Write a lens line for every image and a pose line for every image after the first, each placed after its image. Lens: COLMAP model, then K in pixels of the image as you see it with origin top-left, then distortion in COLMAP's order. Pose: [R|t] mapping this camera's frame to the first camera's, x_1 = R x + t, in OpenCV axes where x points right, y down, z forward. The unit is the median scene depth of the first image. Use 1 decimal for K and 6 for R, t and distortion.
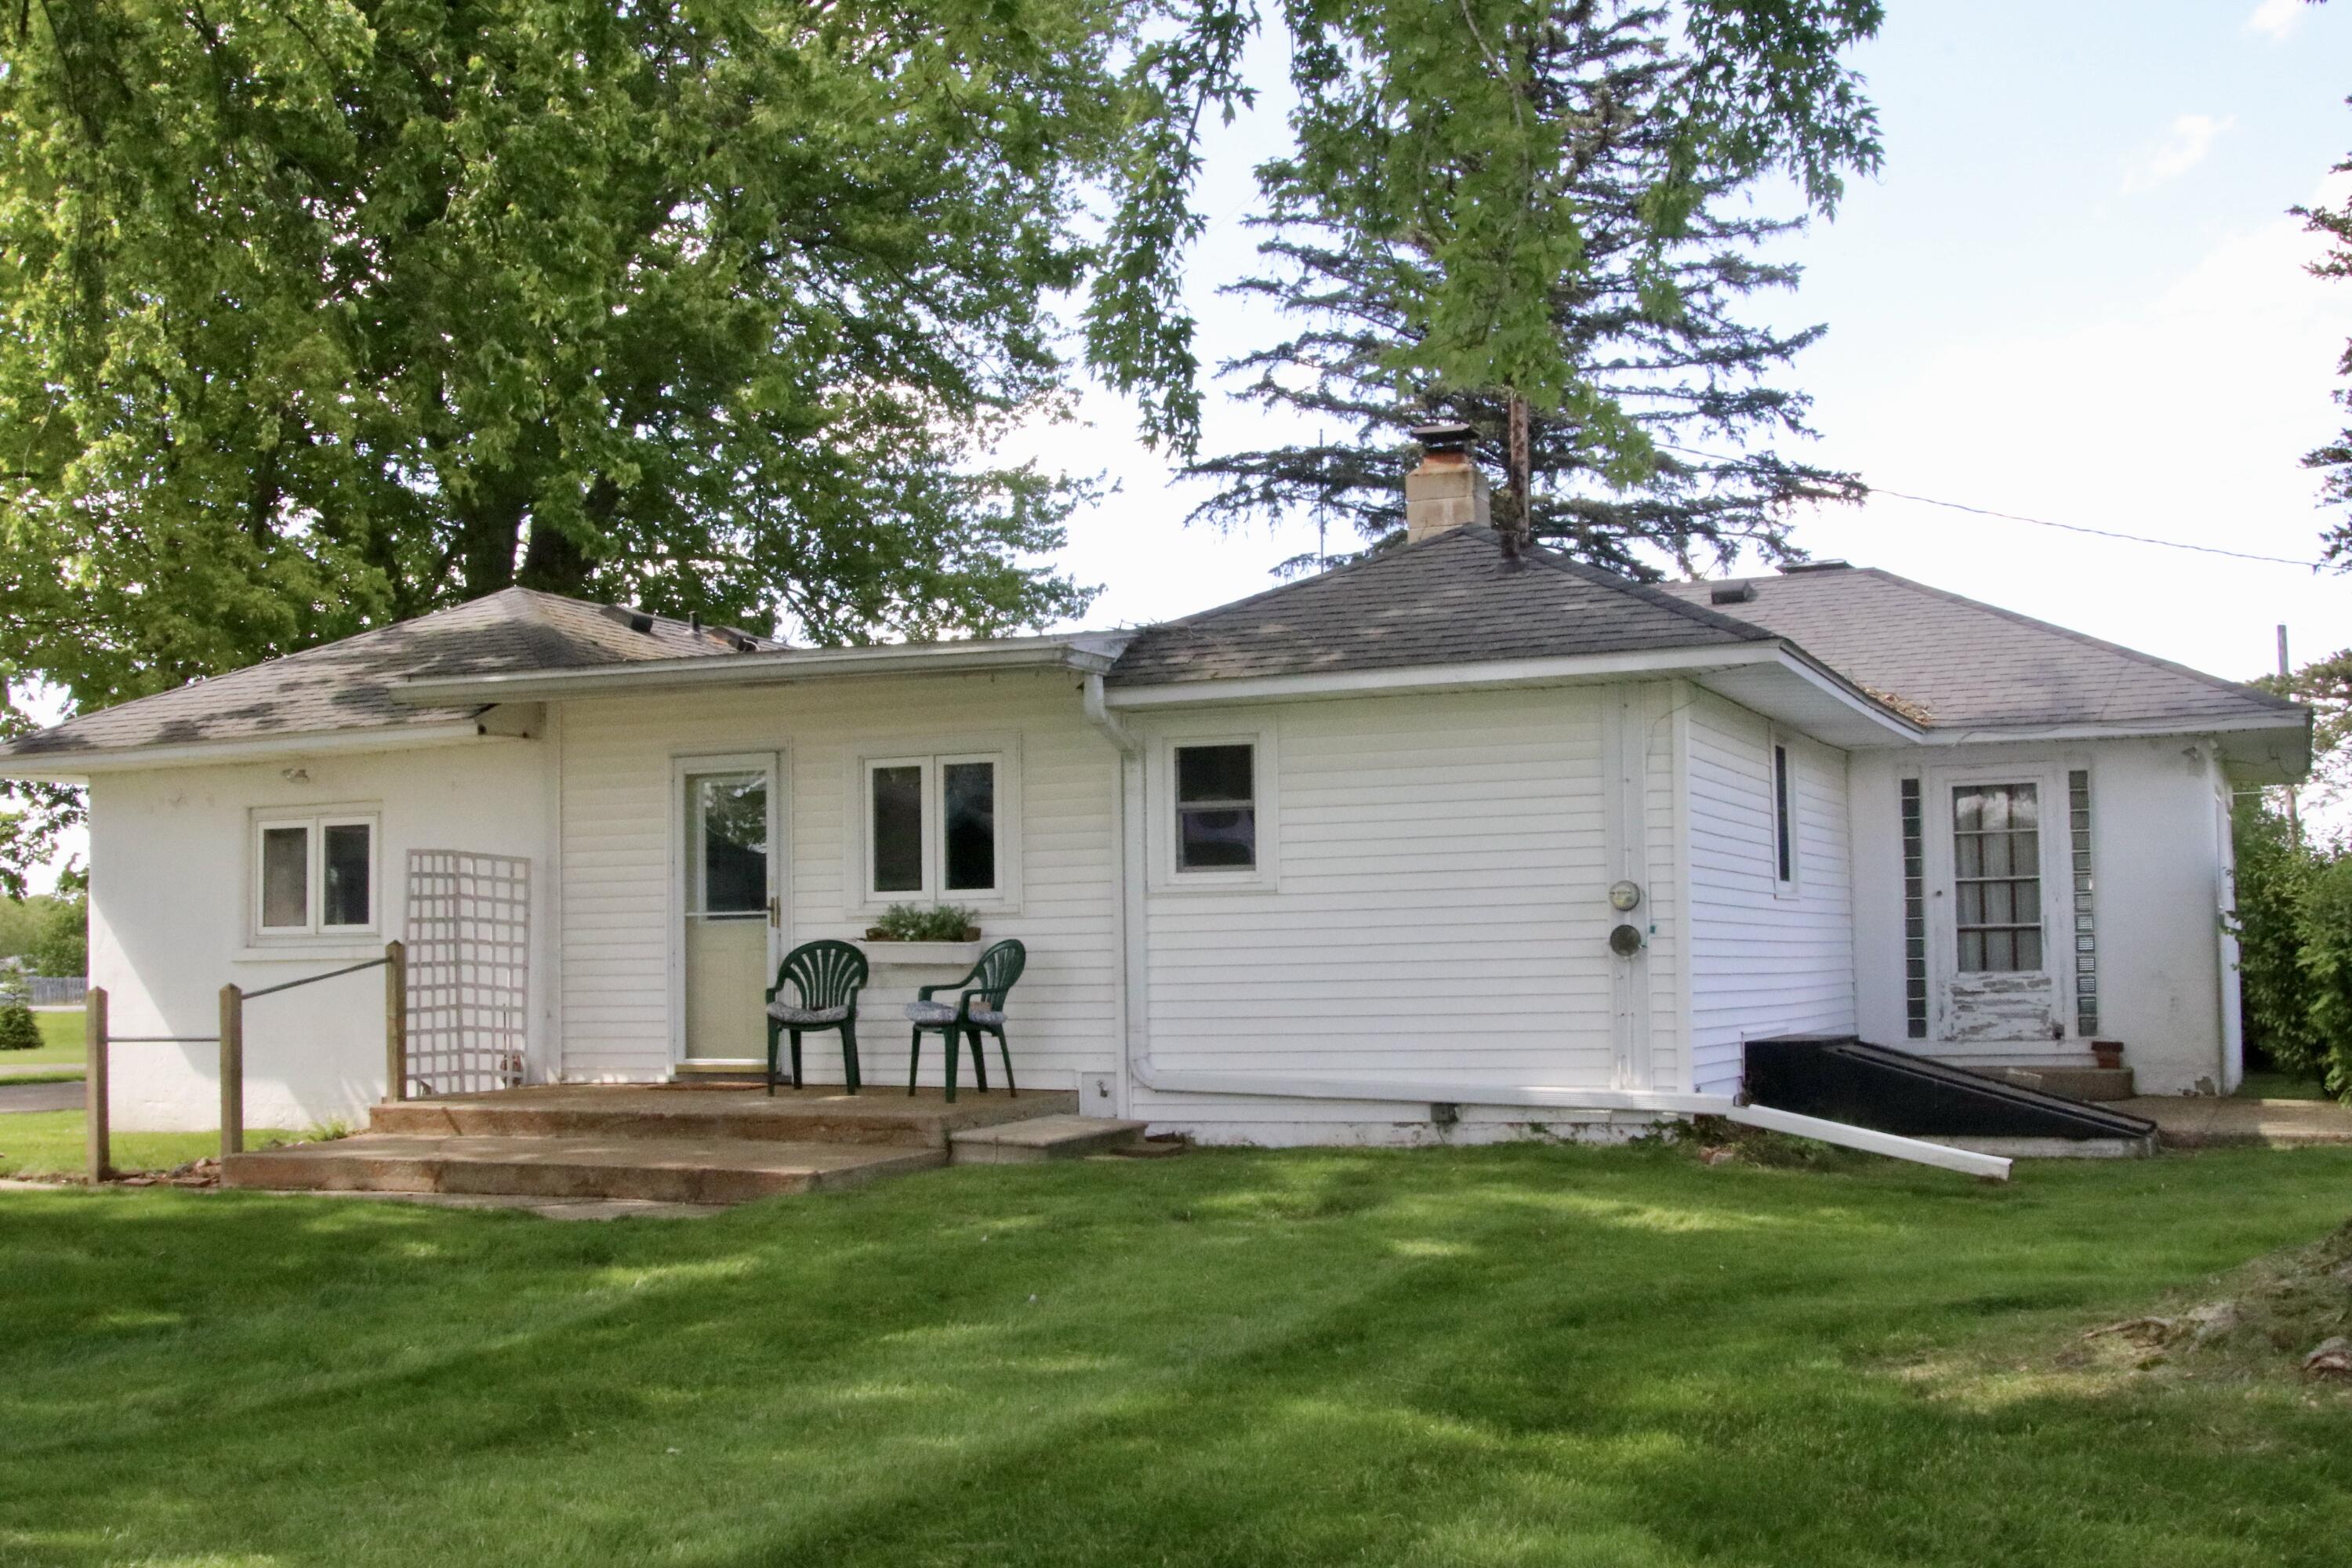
lens RADIAL K [[2632.0, 0, 1176.3], [0, 2632.0, 783.0], [0, 0, 1]] dist [-0.090932, 0.000000]
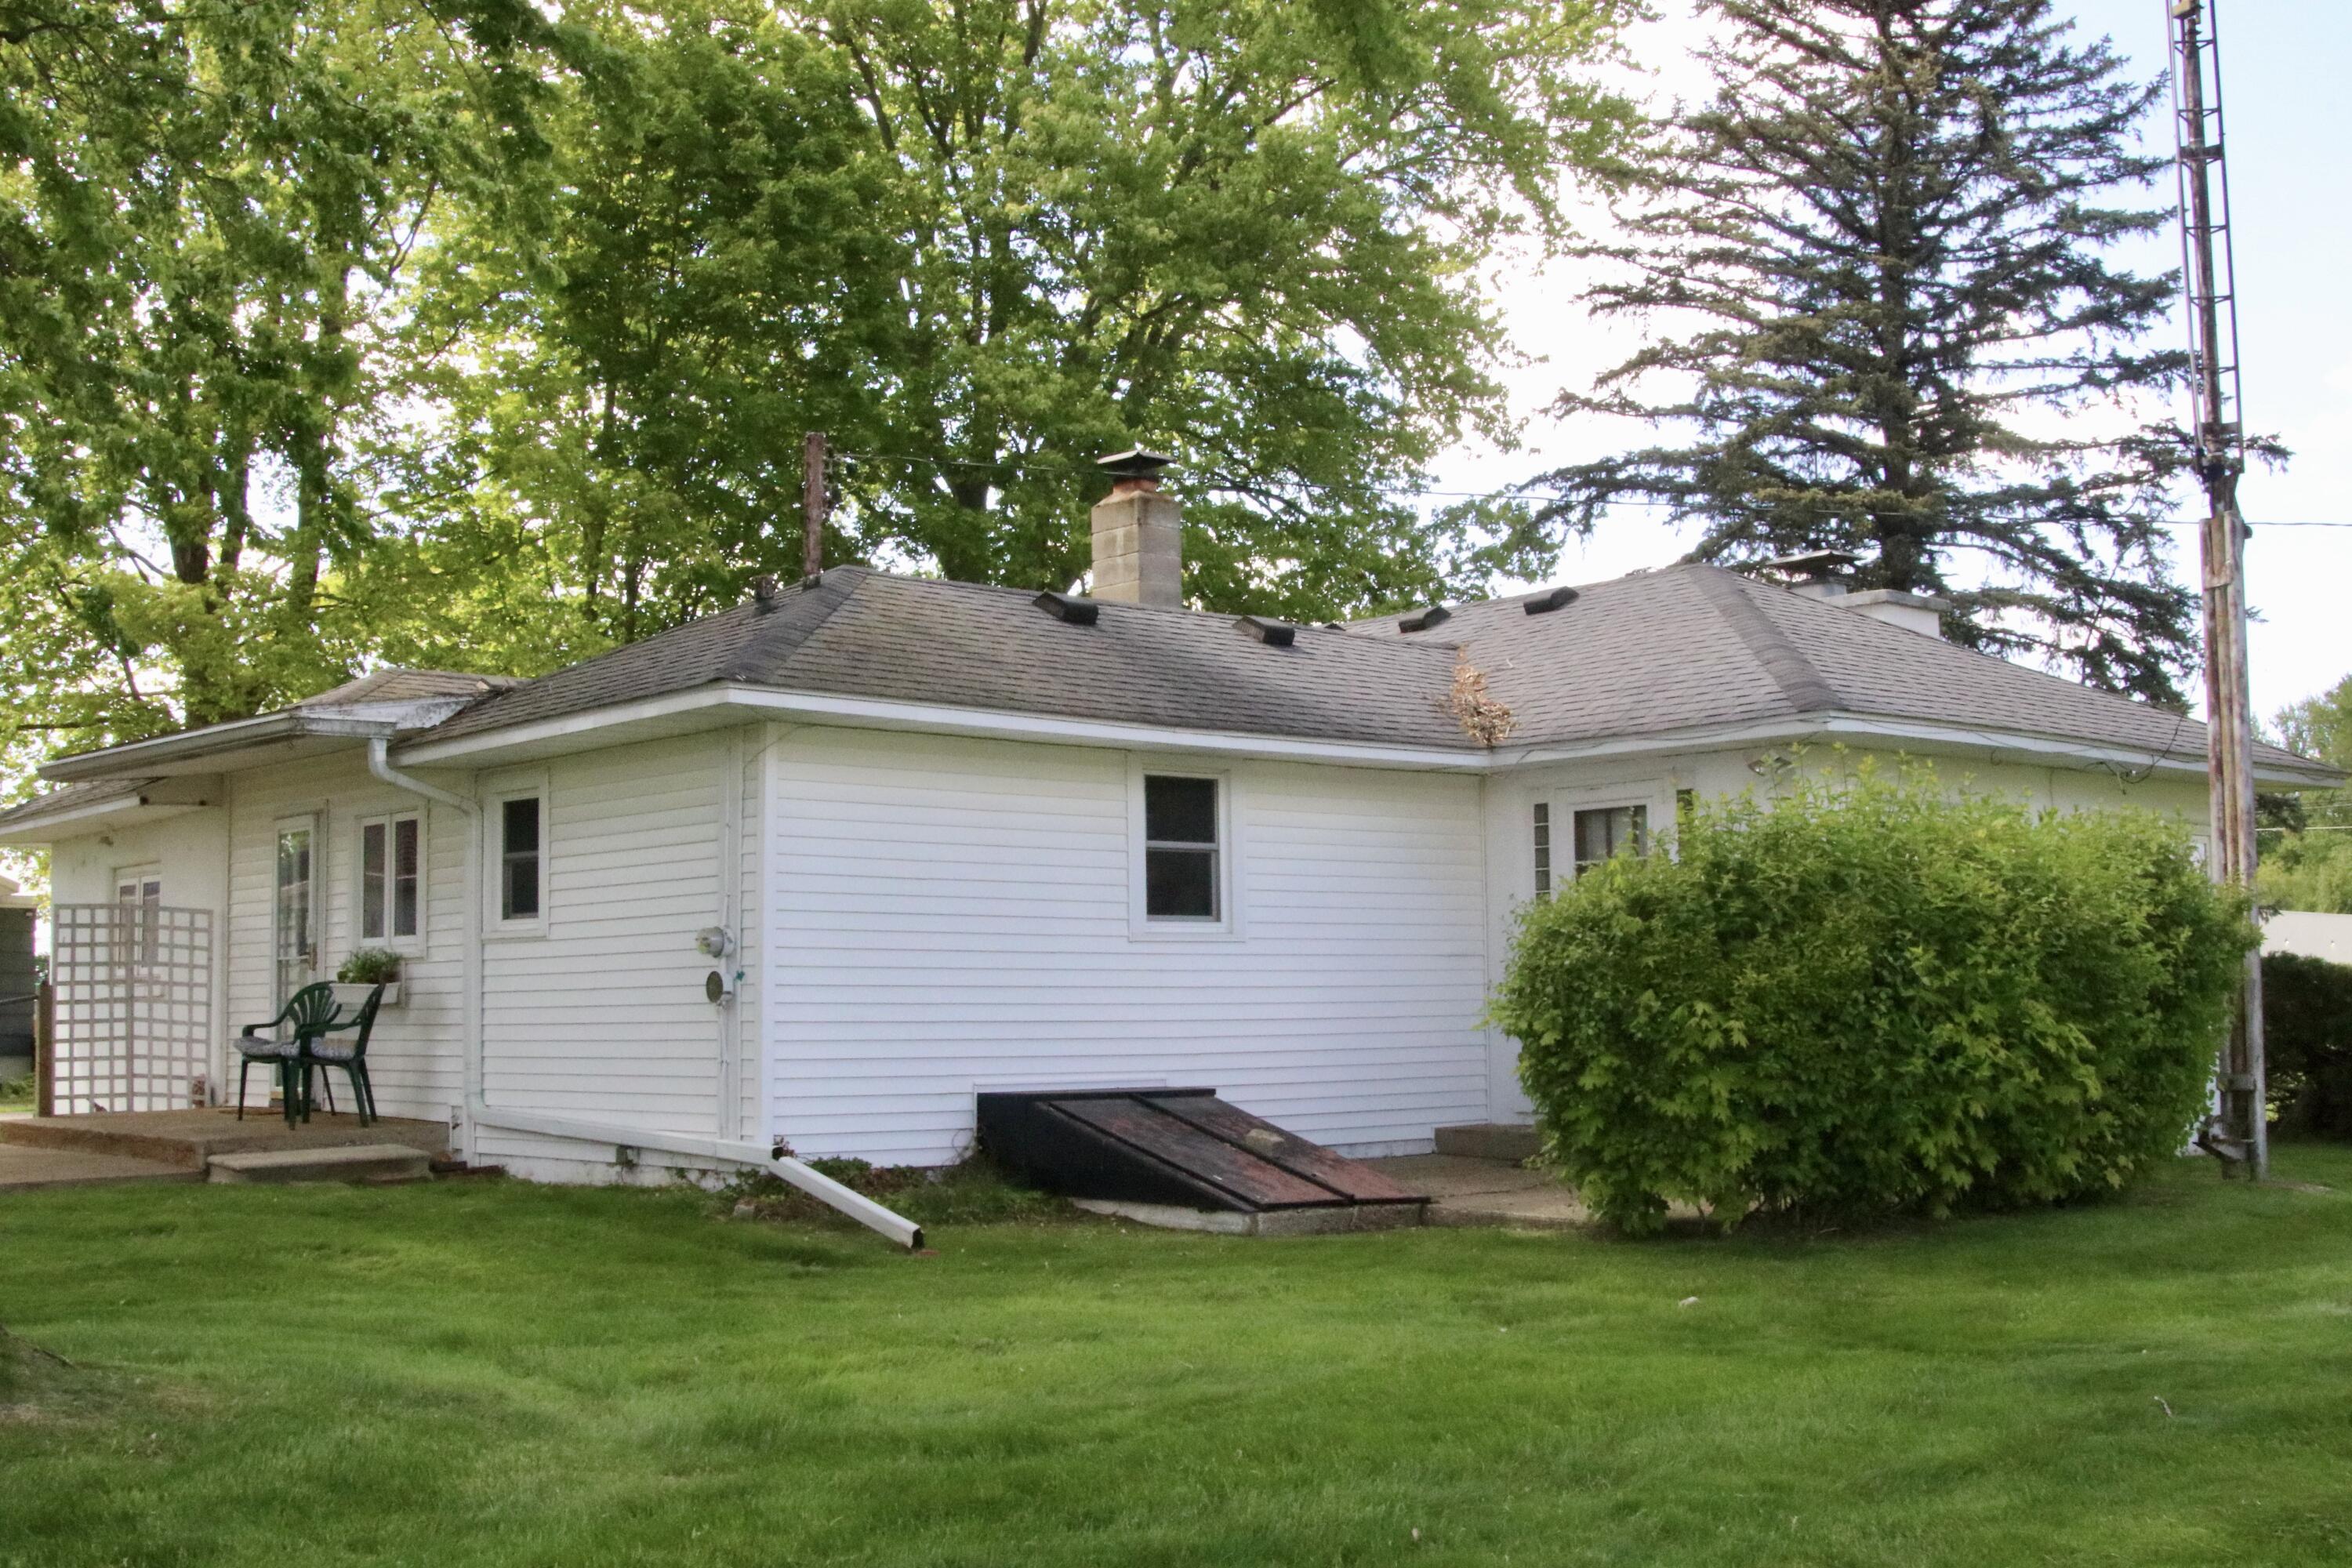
lens RADIAL K [[2632.0, 0, 1176.7], [0, 2632.0, 785.4], [0, 0, 1]] dist [-0.090932, 0.000000]
pose [[0.906616, -0.030229, -0.420872, 0.689865], [0.026308, 0.999540, -0.015120, 0.002879], [0.421136, 0.002636, 0.906994, 0.157680]]
